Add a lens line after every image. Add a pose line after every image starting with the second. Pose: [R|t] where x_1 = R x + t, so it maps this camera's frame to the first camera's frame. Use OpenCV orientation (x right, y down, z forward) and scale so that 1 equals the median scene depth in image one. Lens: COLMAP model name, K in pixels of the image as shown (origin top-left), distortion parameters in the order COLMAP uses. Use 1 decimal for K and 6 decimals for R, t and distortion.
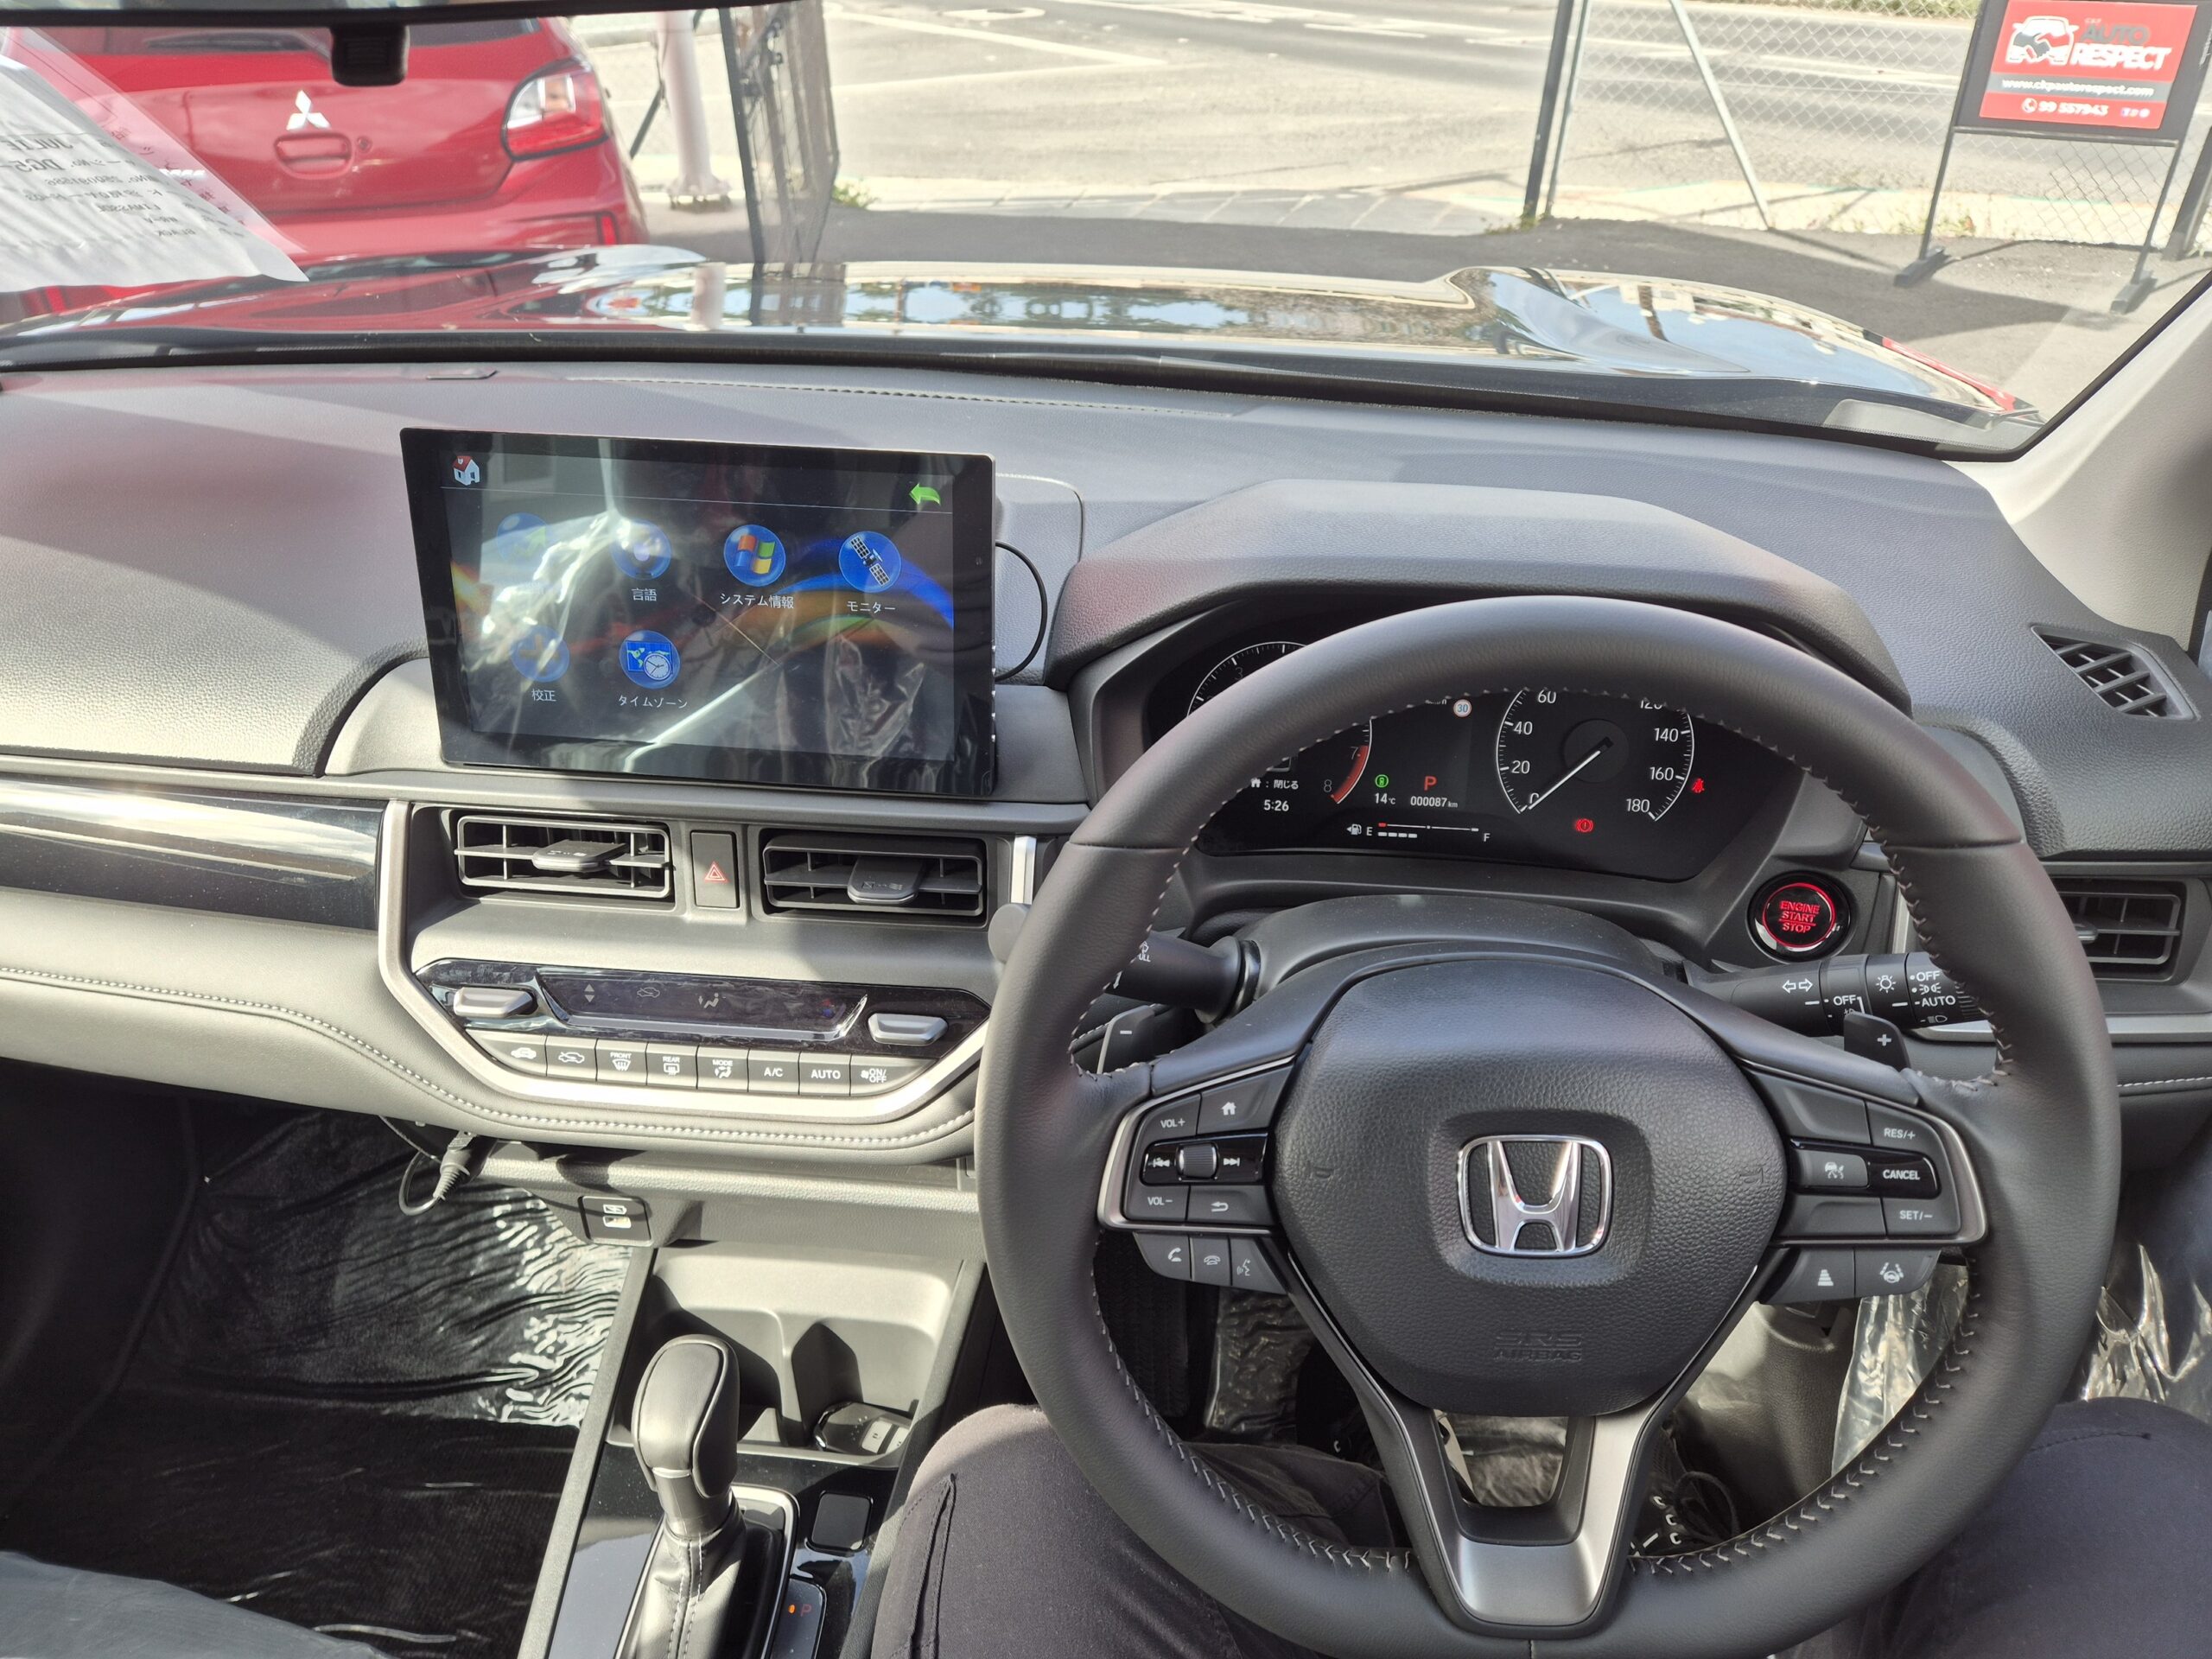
lens RADIAL K [[1506.3, 0, 1106.0], [0, 1506.3, 829.5], [0, 0, 1]] dist [0.065611, -0.077267]
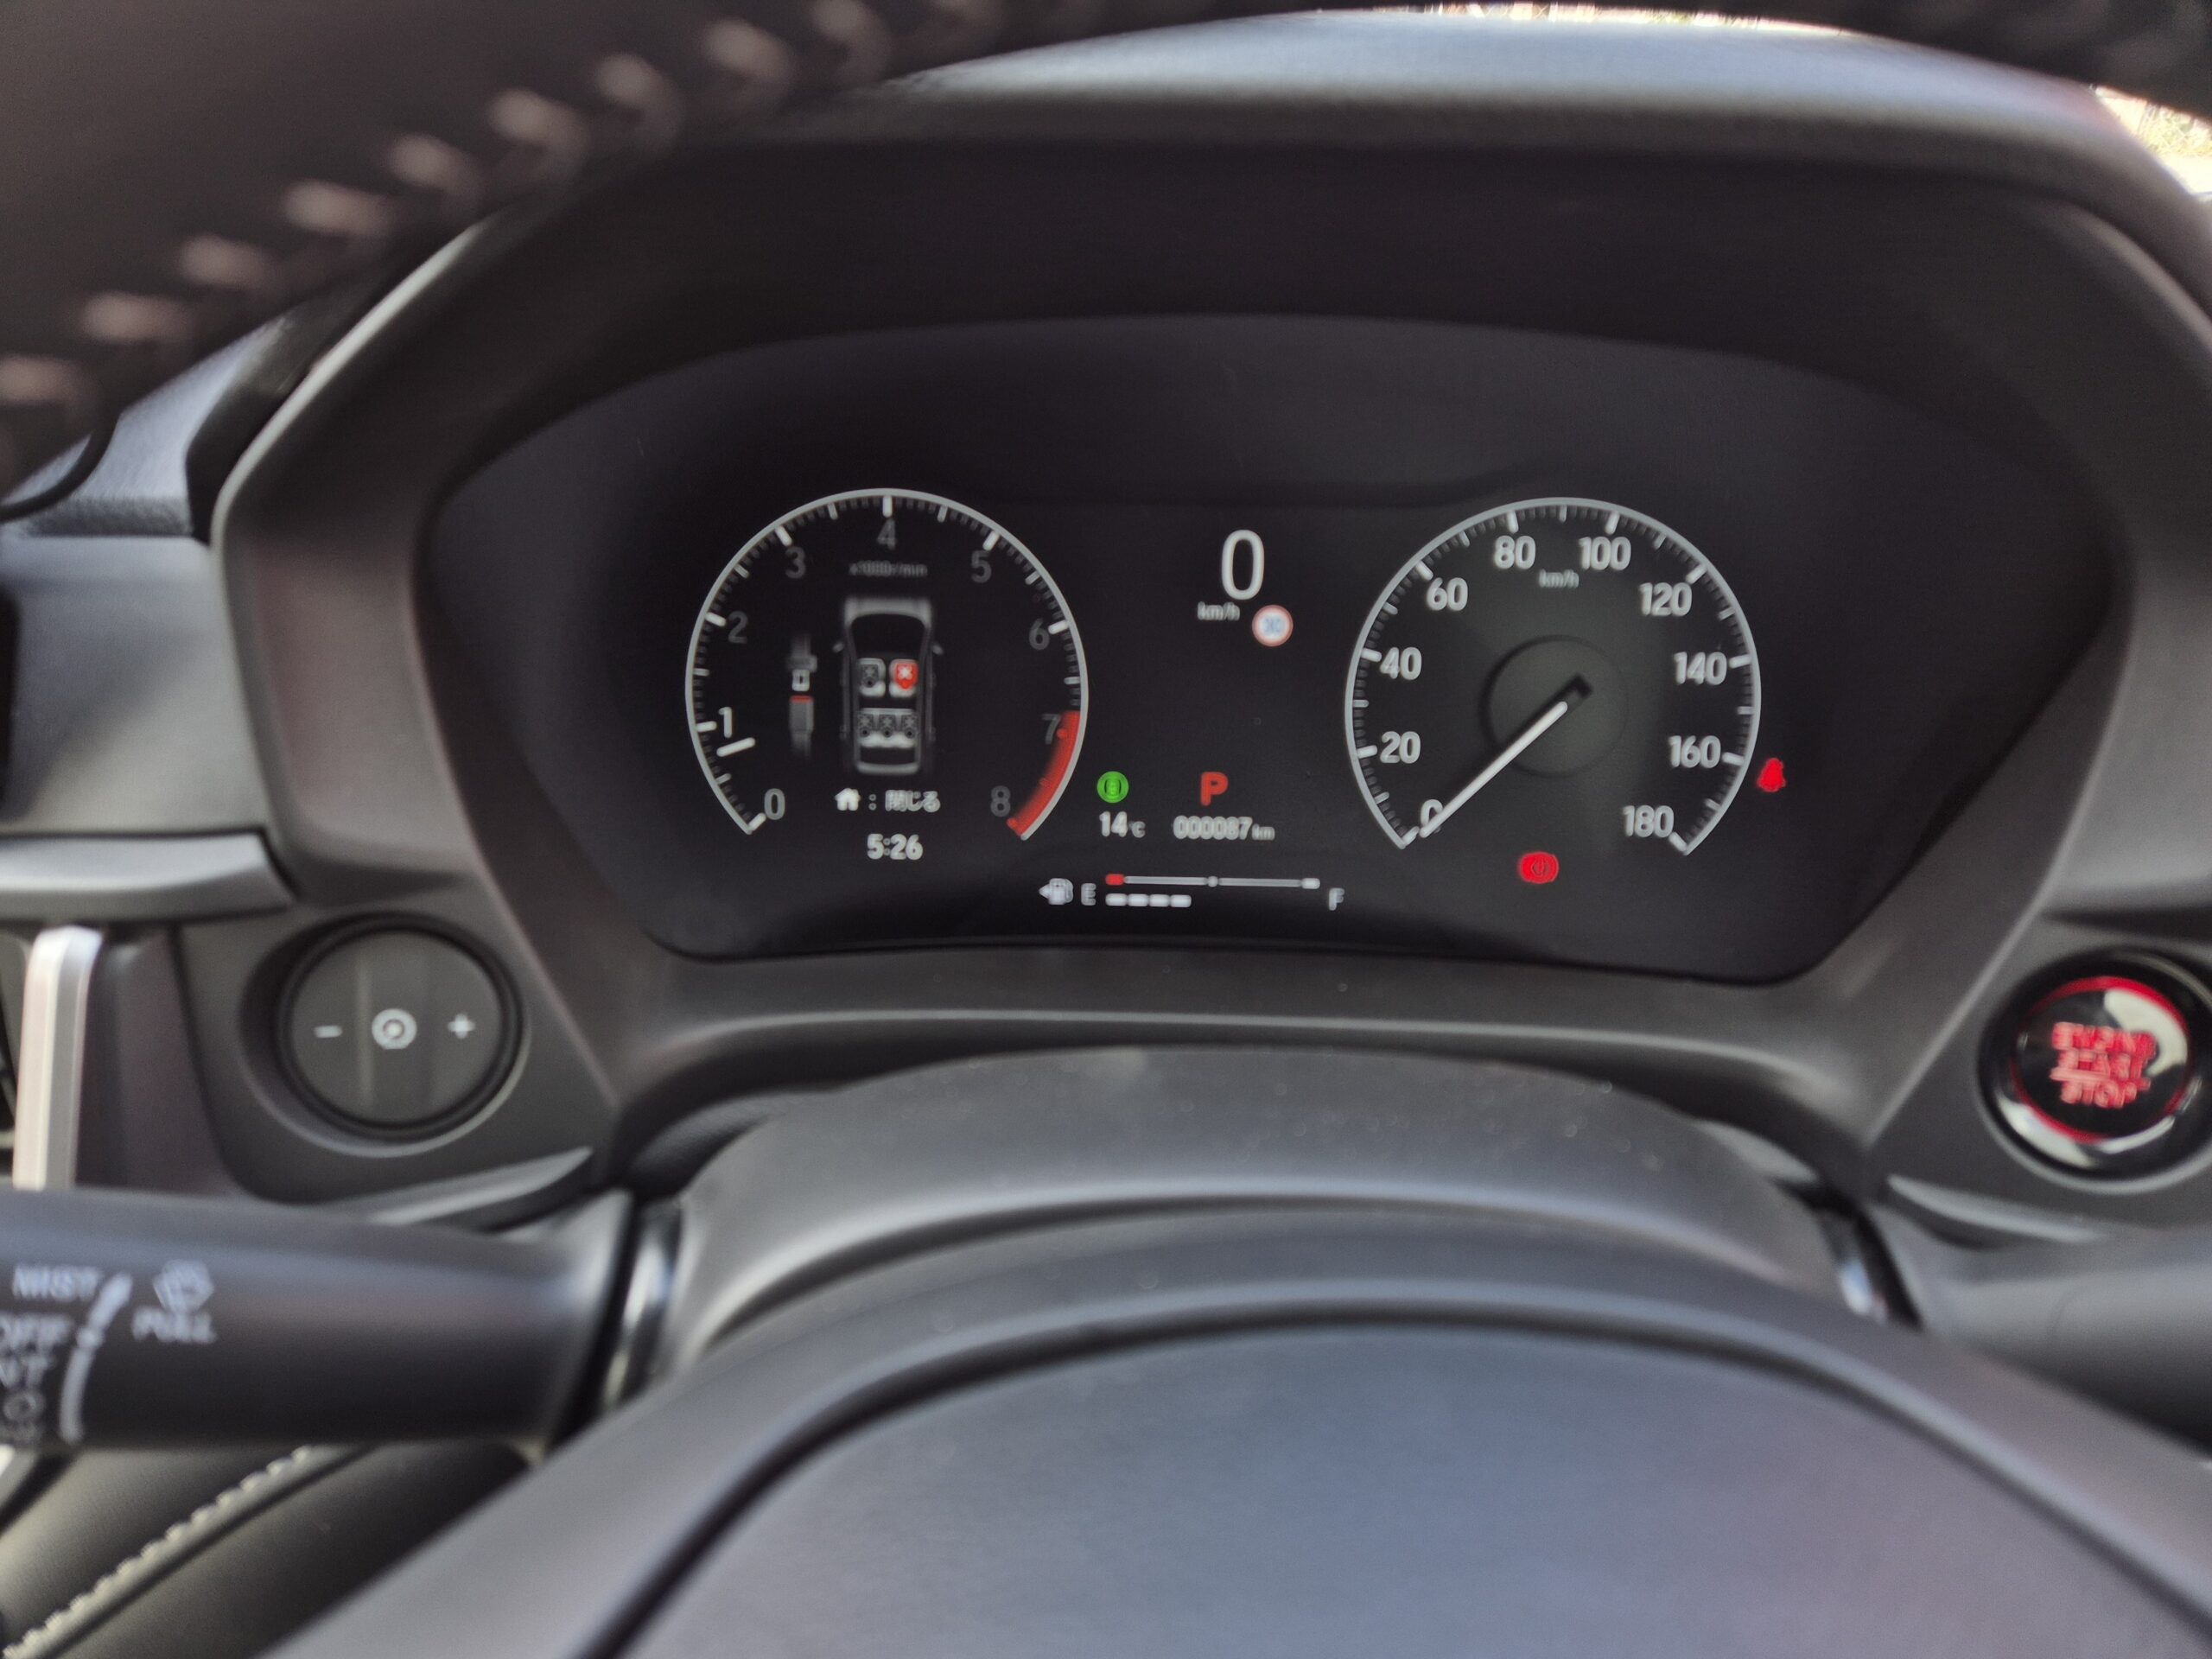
lens RADIAL K [[1506.3, 0, 1106.0], [0, 1506.3, 829.5], [0, 0, 1]] dist [0.065611, -0.077267]
pose [[0.997213, -0.028534, 0.068939, 0.149710], [0.033425, 0.996925, -0.070873, 0.014447], [-0.066705, 0.072979, 0.995100, 0.540864]]
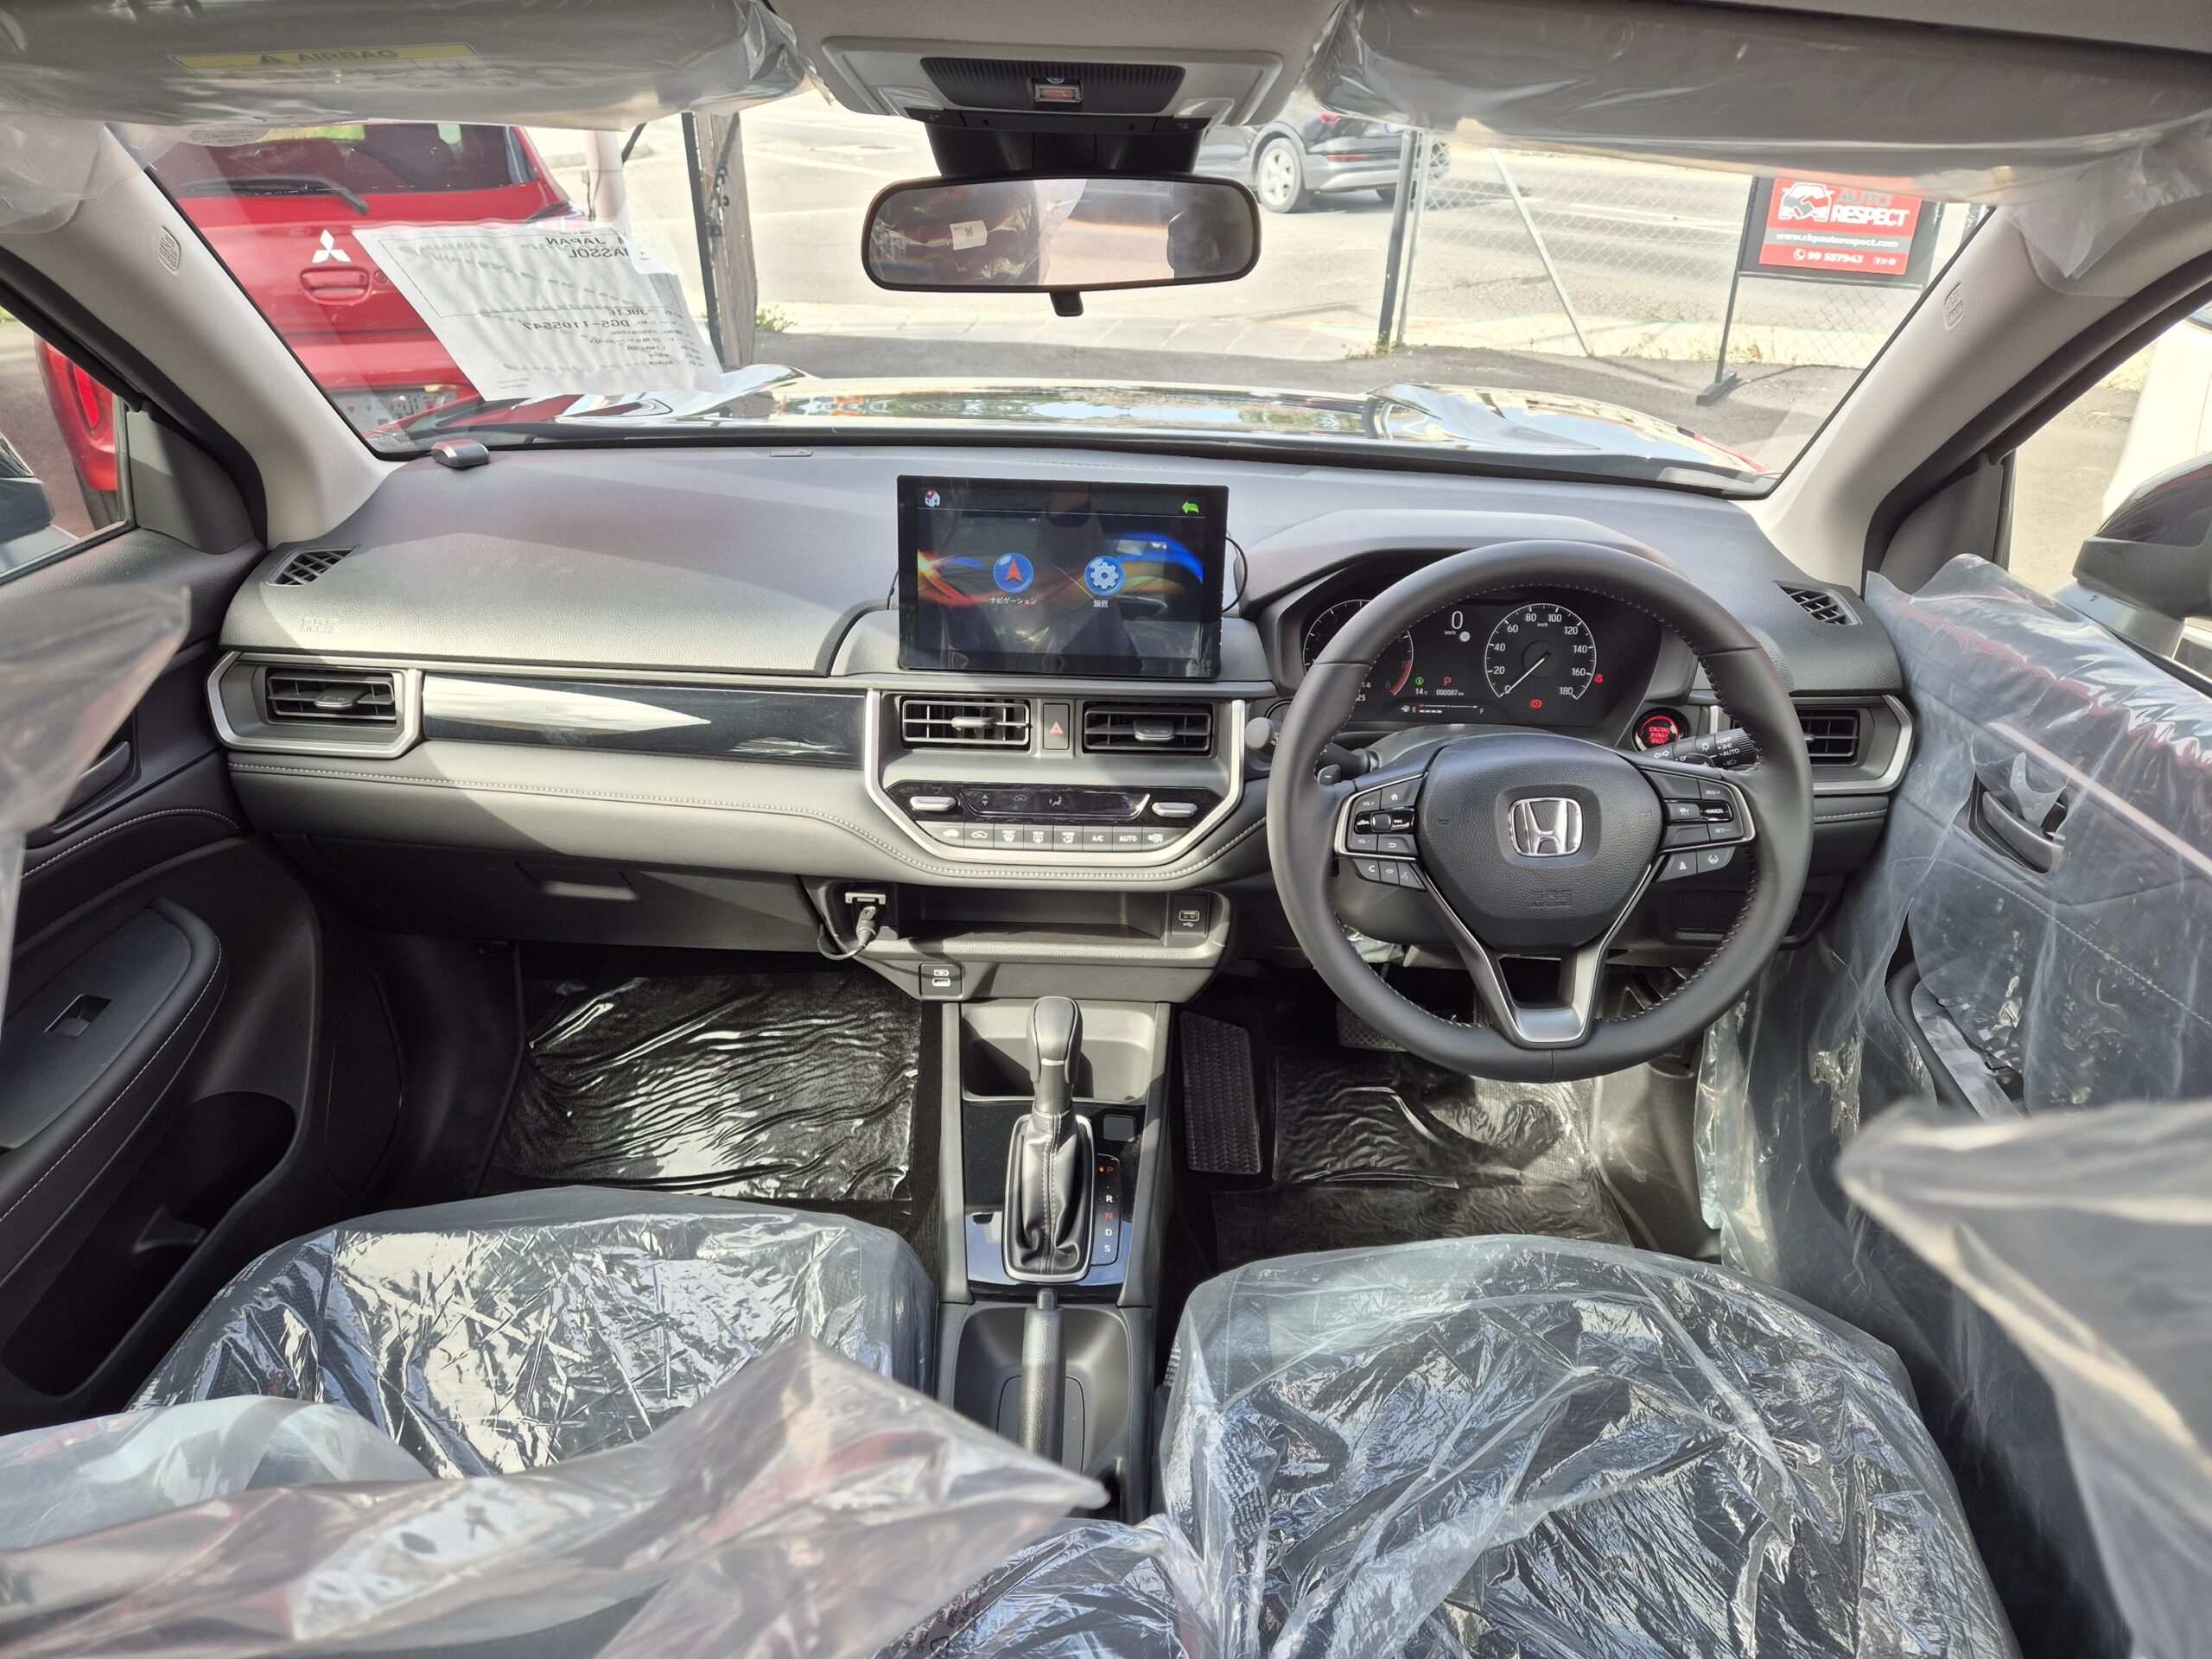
lens RADIAL K [[1506.3, 0, 1106.0], [0, 1506.3, 829.5], [0, 0, 1]] dist [0.065611, -0.077267]
pose [[0.995567, -0.023824, 0.090985, -0.334179], [0.030110, 0.997207, -0.068353, 0.244580], [-0.089103, 0.070789, 0.993504, -0.662501]]
